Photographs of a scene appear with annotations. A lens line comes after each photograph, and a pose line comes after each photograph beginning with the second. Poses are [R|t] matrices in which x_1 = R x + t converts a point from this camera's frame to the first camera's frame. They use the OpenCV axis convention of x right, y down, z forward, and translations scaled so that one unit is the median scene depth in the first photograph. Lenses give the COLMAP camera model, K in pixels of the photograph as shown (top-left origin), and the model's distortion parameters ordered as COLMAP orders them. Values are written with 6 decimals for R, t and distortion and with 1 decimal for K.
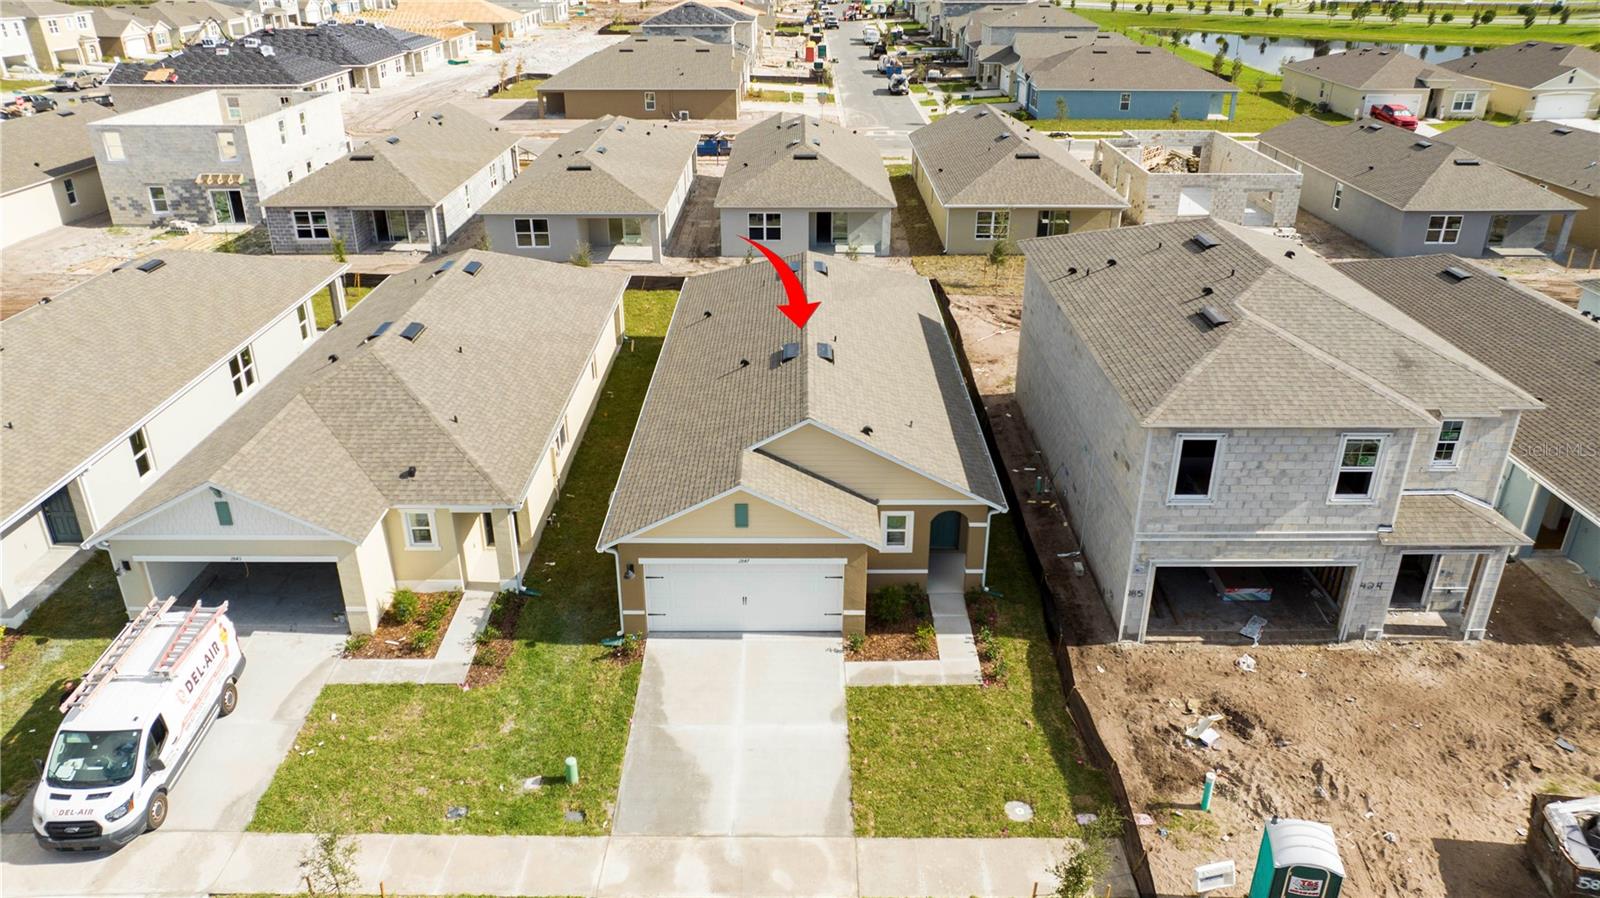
lens RADIAL K [[1125.0, 0, 798.7], [0, 1125.0, 448.1], [0, 0, 1]] dist [-0.039613, 0.038053]
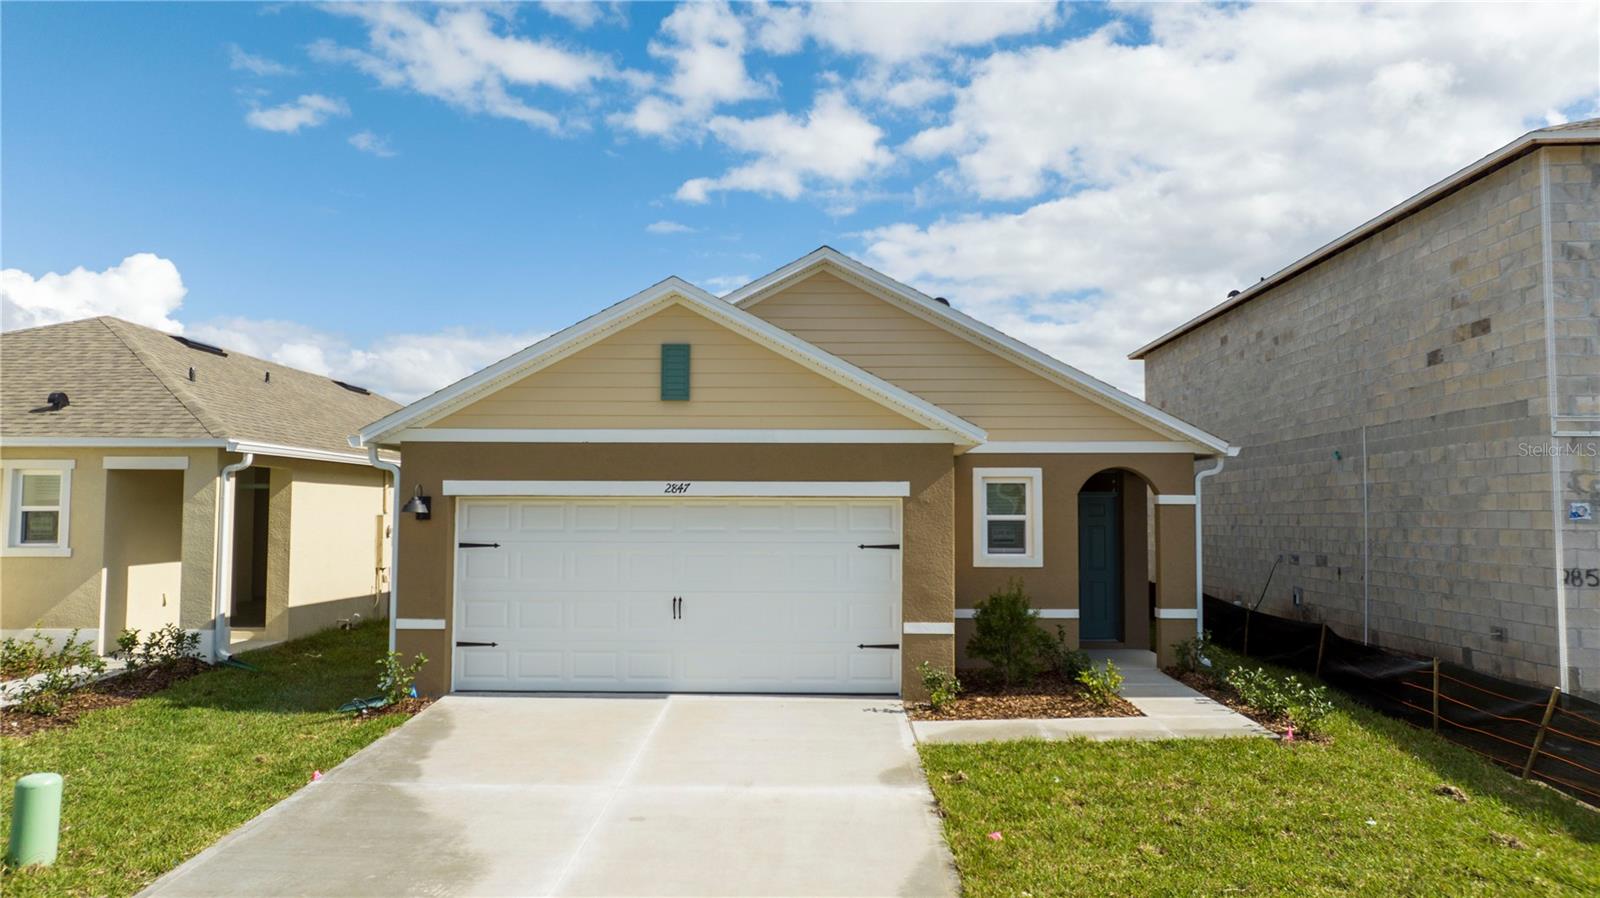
lens RADIAL K [[1125.0, 0, 801.9], [0, 1125.0, 448.3], [0, 0, 1]] dist [-0.039613, 0.038053]
pose [[0.999689, 0.002482, -0.024811, 0.011774], [-0.014236, 0.873736, -0.486192, 0.305763], [0.020471, 0.486394, 0.873500, 0.610378]]
